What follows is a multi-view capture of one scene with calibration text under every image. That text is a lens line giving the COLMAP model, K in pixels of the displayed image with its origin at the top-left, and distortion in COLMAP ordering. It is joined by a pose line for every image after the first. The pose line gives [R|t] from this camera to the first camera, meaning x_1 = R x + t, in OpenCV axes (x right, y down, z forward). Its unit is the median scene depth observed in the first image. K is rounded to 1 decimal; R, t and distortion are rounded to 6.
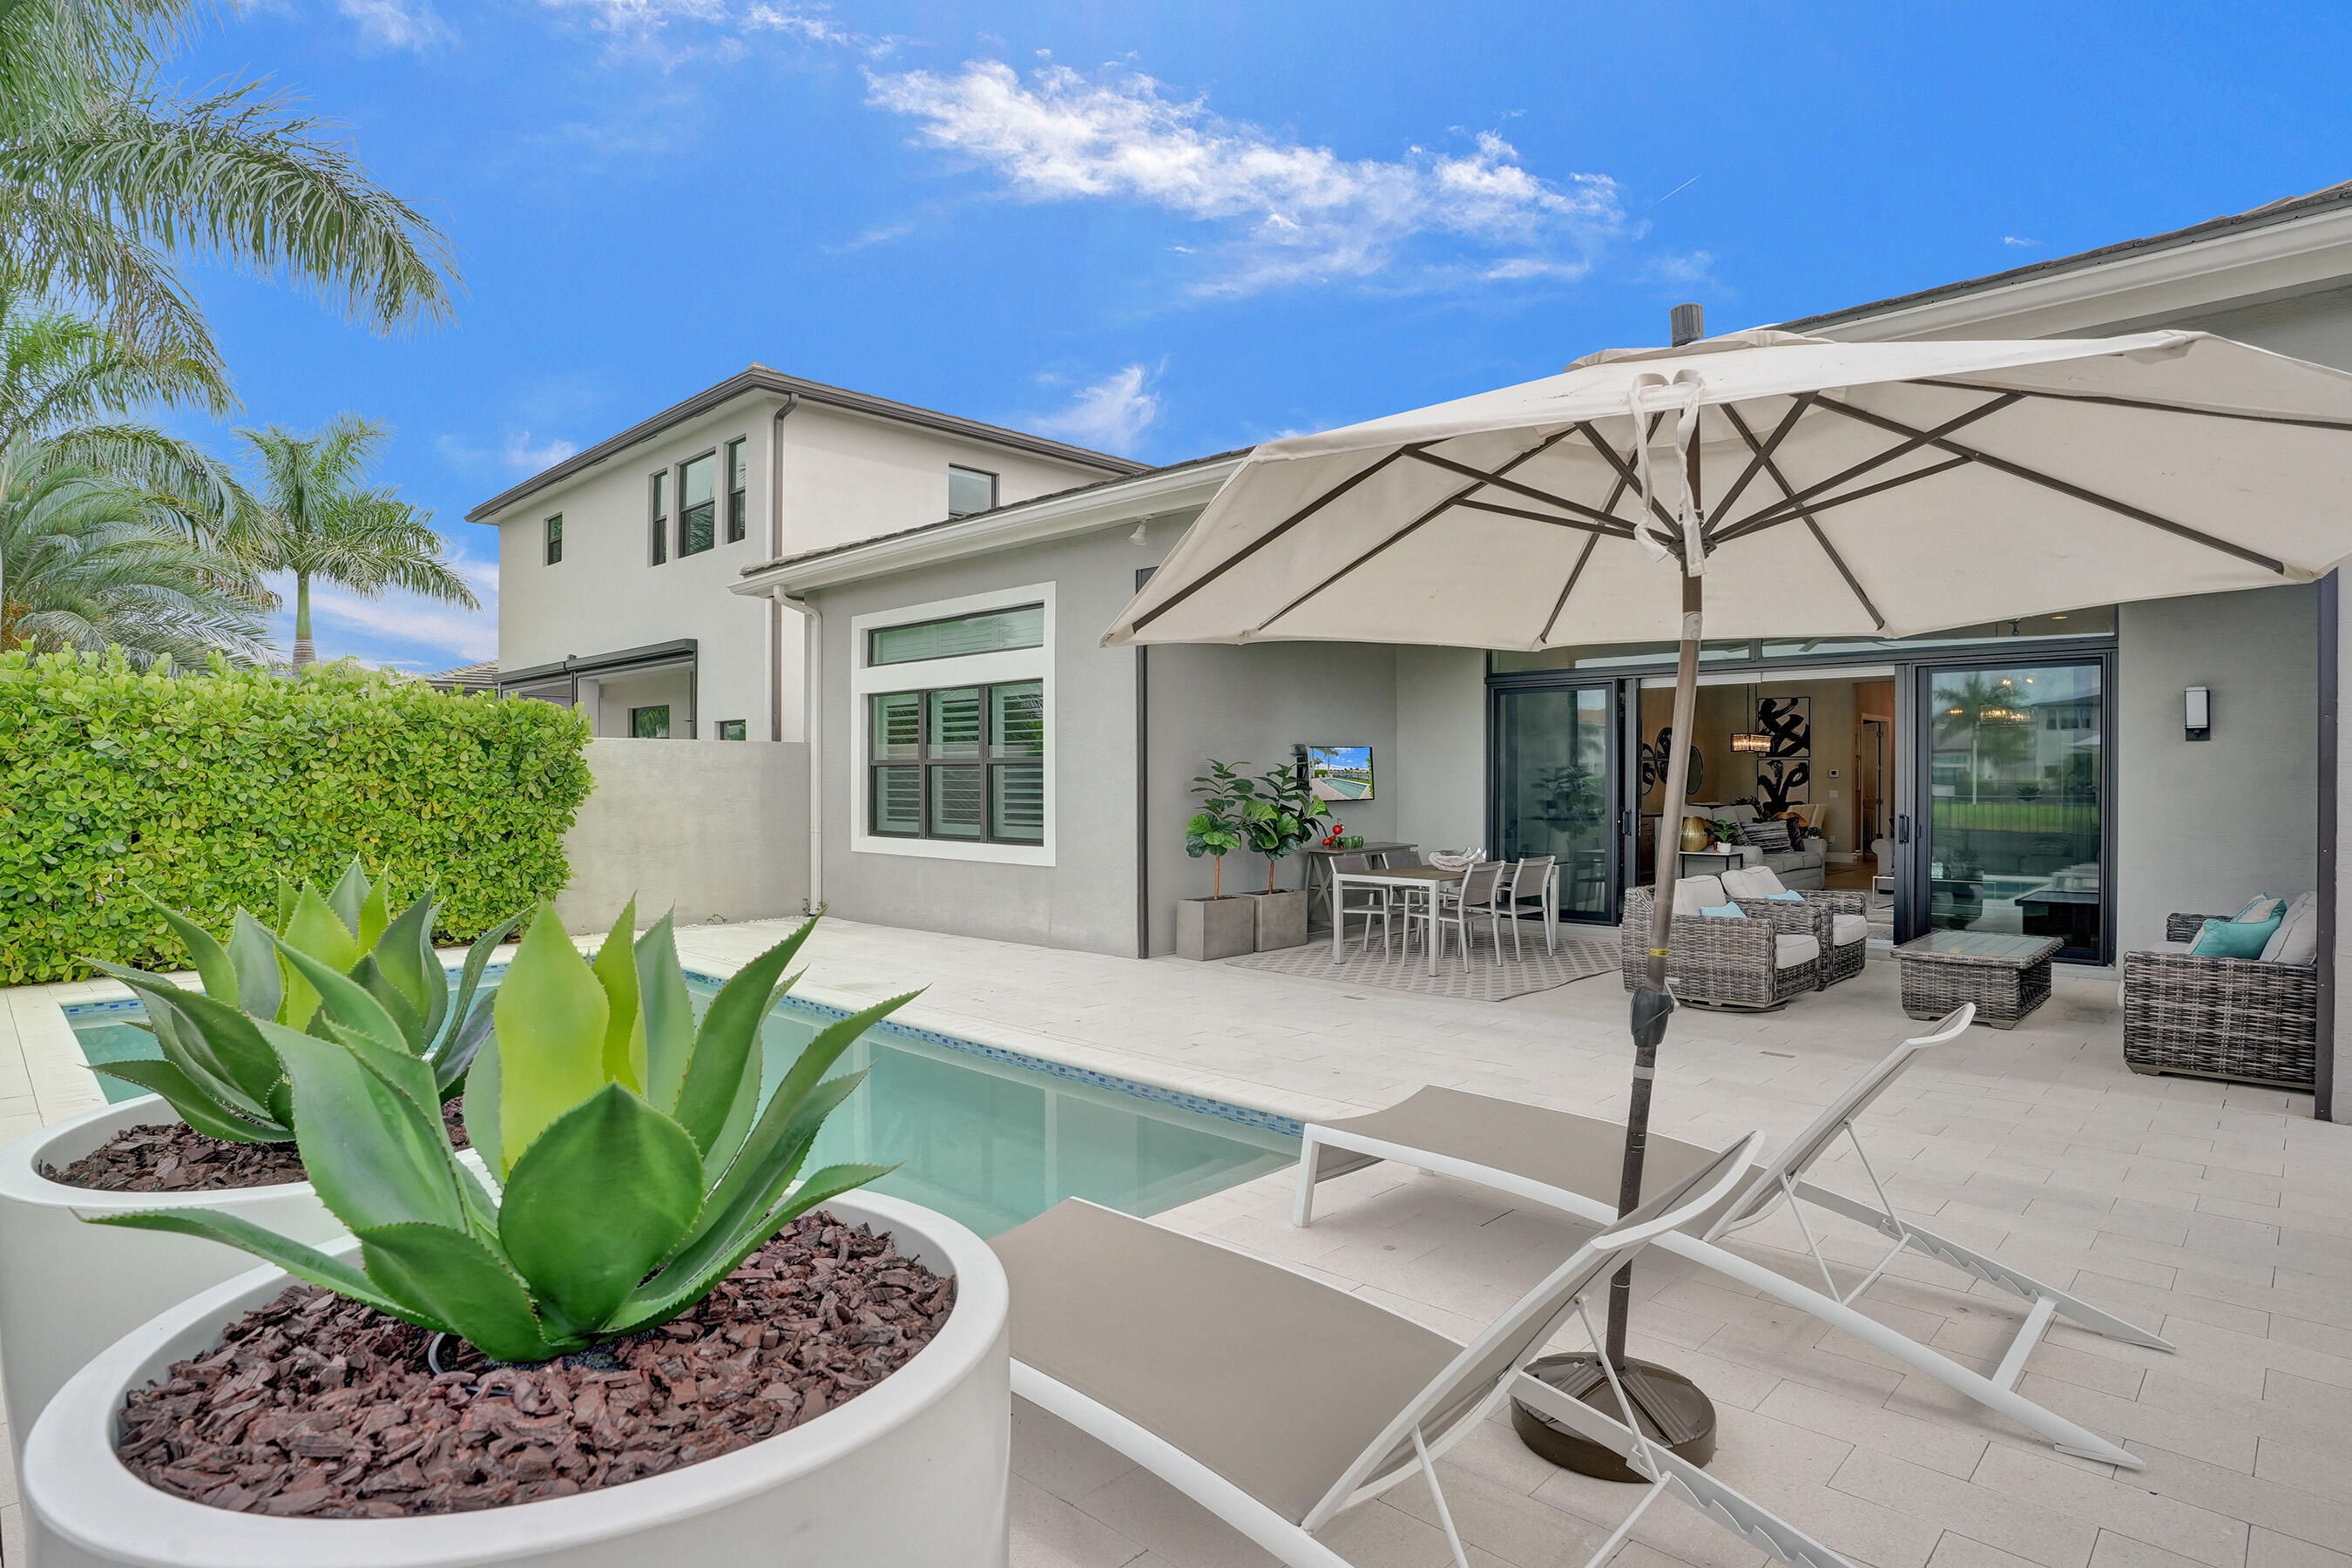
lens RADIAL K [[1231.4, 0, 1176.0], [0, 1231.4, 784.0], [0, 0, 1]] dist [-0.088600, 0.033899]
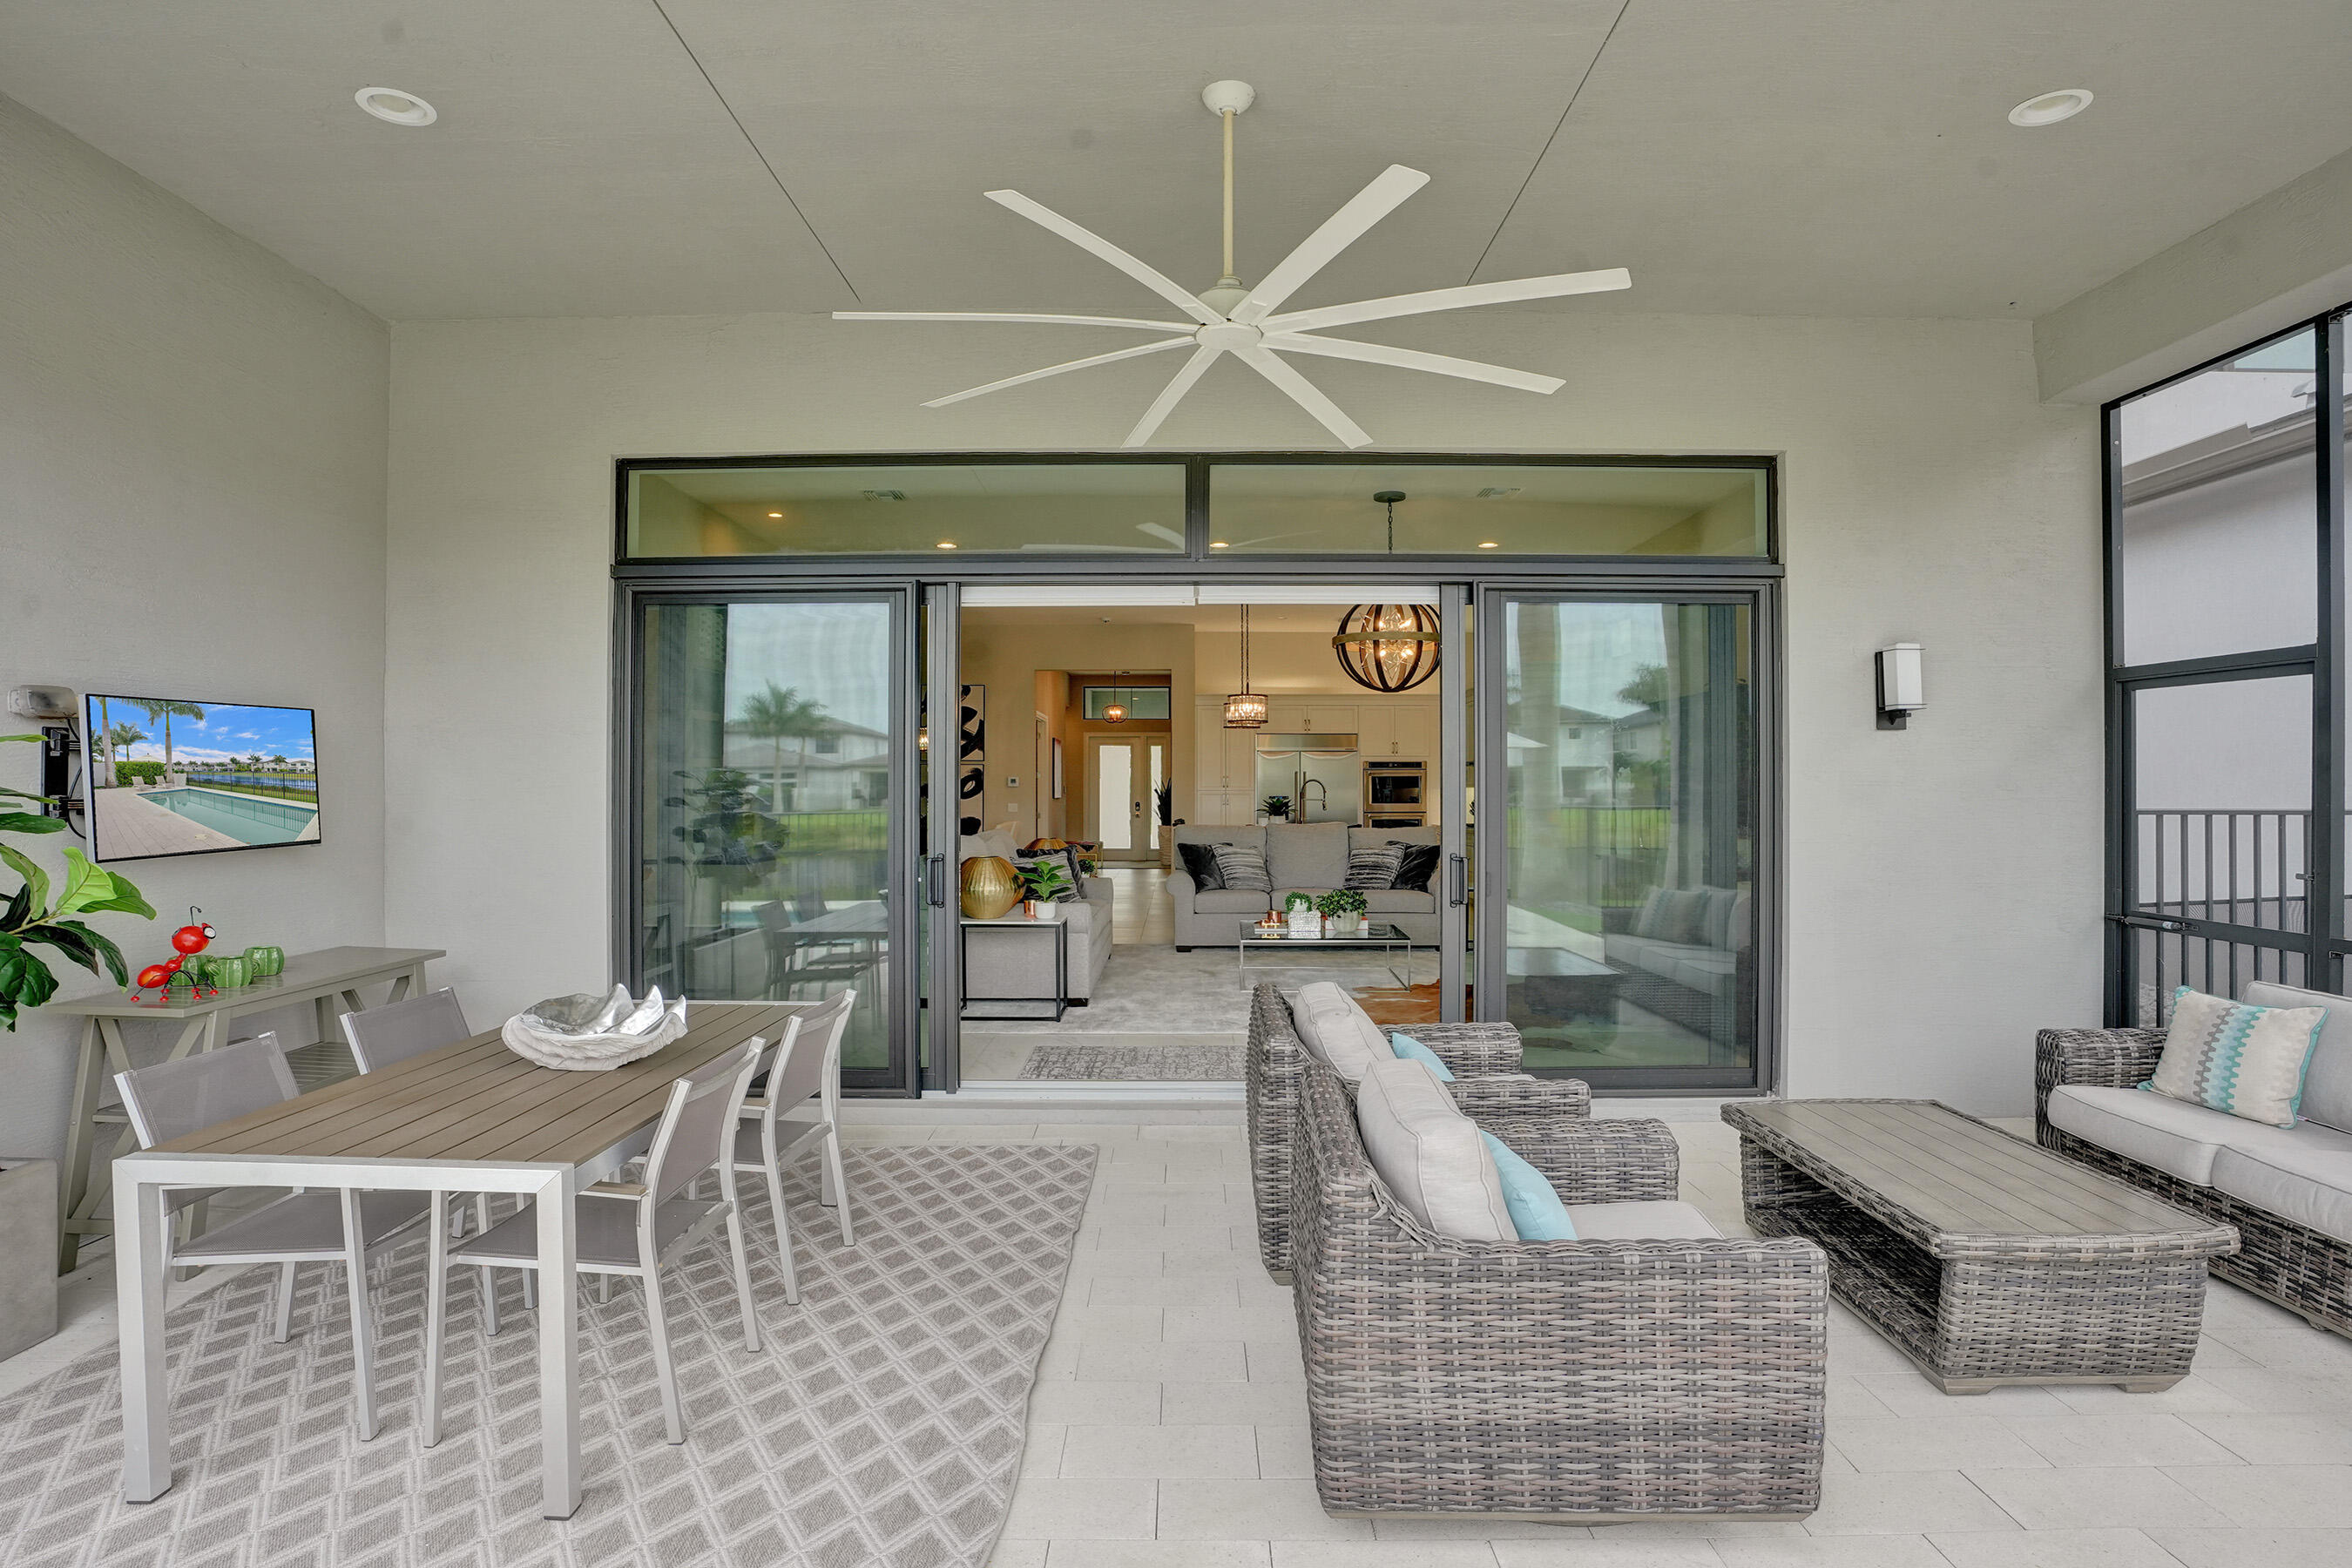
lens RADIAL K [[1231.4, 0, 1176.0], [0, 1231.4, 784.0], [0, 0, 1]] dist [-0.088600, 0.033899]
pose [[0.721649, 0.003389, 0.692251, 0.096901], [0.001672, 0.999977, -0.006638, -0.002734], [-0.692257, 0.005948, 0.721627, 0.546157]]
